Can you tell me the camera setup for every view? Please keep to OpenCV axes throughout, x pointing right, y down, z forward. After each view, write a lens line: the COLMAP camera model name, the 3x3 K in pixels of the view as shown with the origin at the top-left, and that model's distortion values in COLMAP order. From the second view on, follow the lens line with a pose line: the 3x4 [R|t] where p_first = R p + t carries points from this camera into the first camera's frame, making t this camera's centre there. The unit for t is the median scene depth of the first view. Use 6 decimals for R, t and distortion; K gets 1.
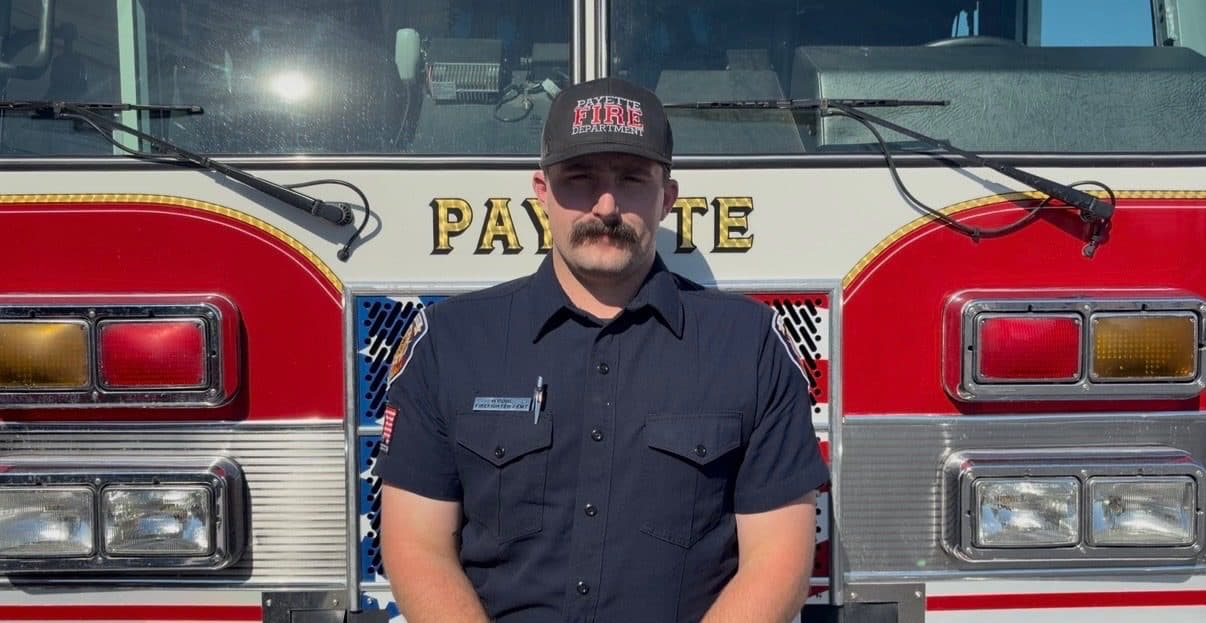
lens RADIAL K [[1156.5, 0, 597.7], [0, 1156.5, 325.2], [0, 0, 1]] dist [0.034707, 0.000000]
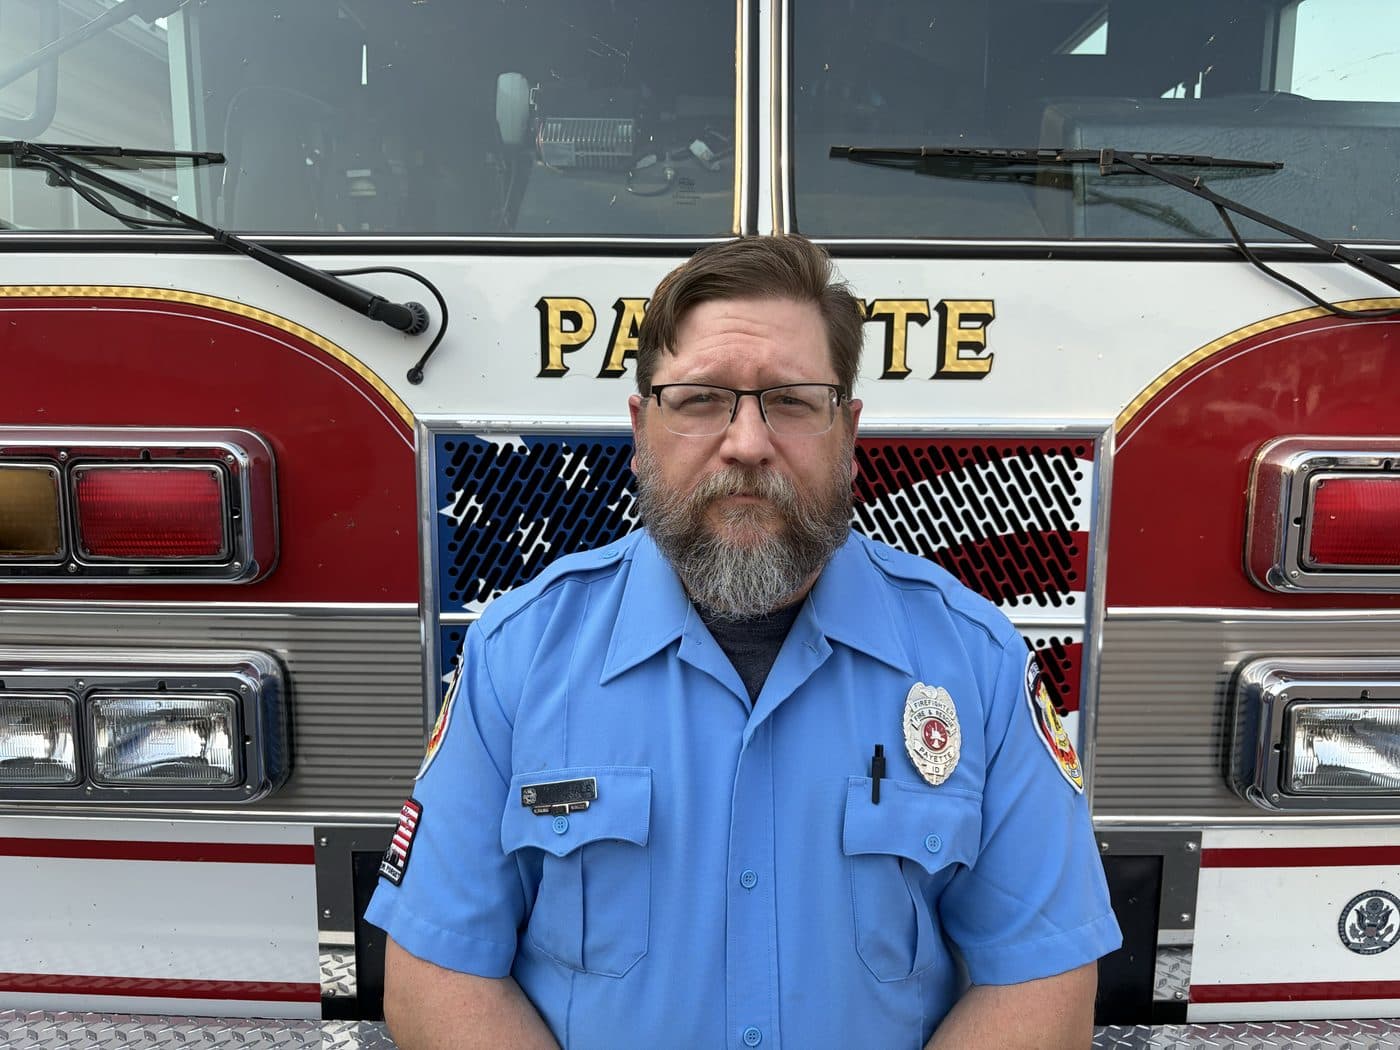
lens RADIAL K [[1083.5, 0, 693.5], [0, 1083.5, 538.1], [0, 0, 1]] dist [0.035180, -0.054781]
pose [[0.999746, 0.015135, -0.016703, -0.035418], [-0.013535, 0.995664, 0.092033, -0.025028], [0.018024, -0.091784, 0.995616, 0.325616]]
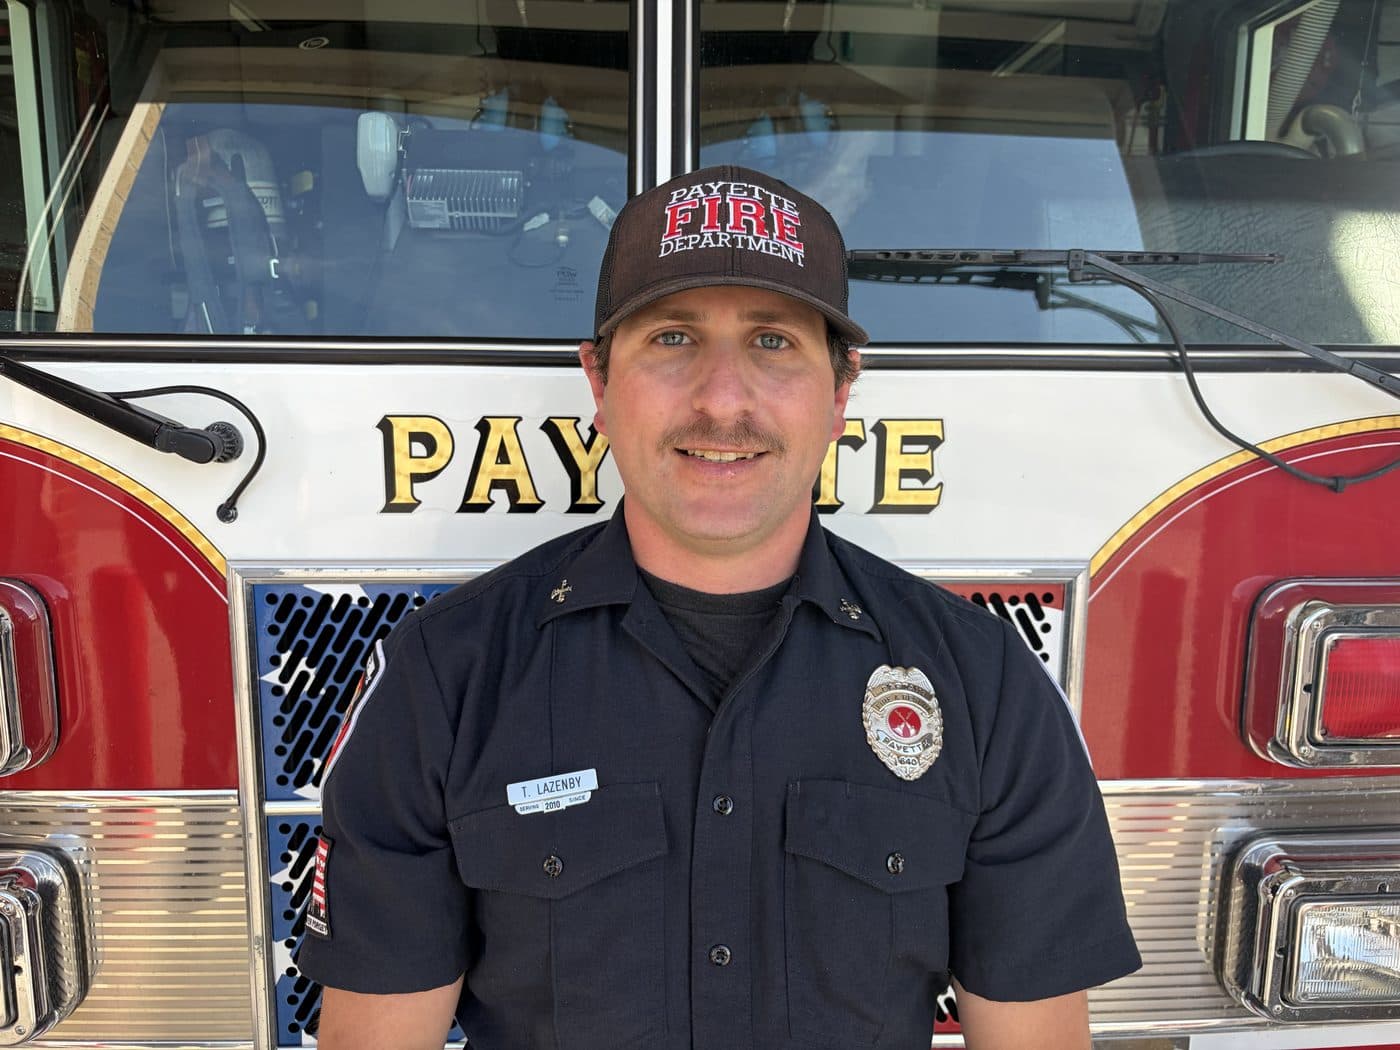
lens RADIAL K [[1083.5, 0, 698.6], [0, 1083.5, 530.2], [0, 0, 1]] dist [0.035180, -0.054781]
pose [[0.999603, 0.009735, 0.026443, -0.001758], [-0.012302, 0.995037, 0.098745, -0.107133], [-0.025351, -0.099031, 0.994761, 0.459591]]
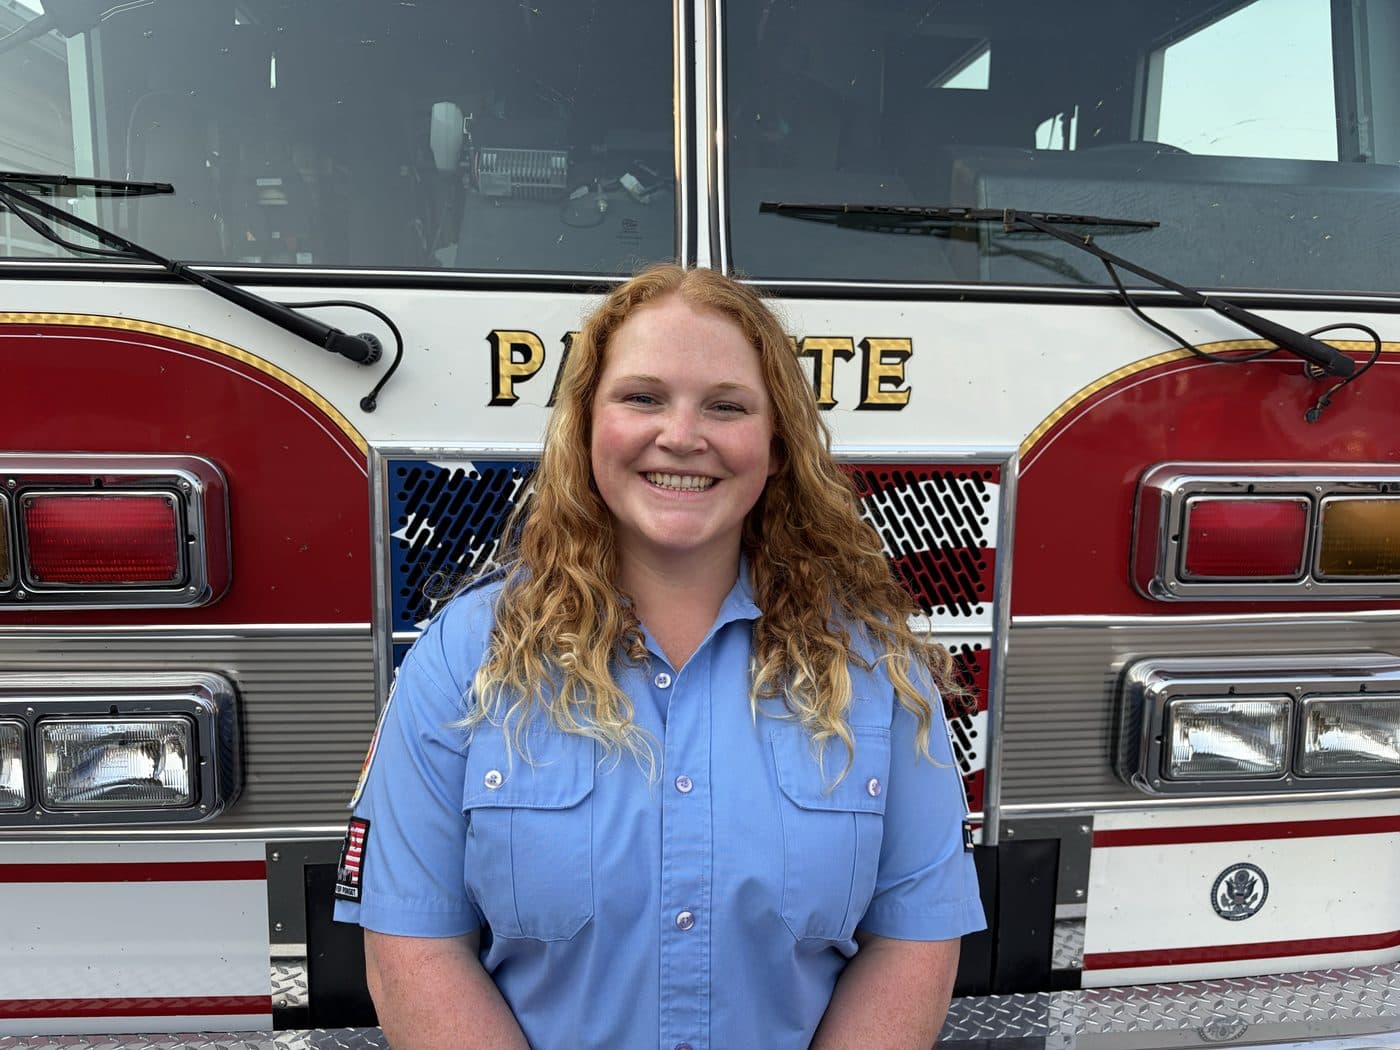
lens RADIAL K [[1083.5, 0, 697.3], [0, 1083.5, 535.2], [0, 0, 1]] dist [0.035180, -0.054781]
pose [[0.995712, 0.007181, 0.092231, -0.073703], [-0.015956, 0.995372, 0.094761, -0.046391], [-0.091124, -0.095826, 0.991218, 0.284237]]
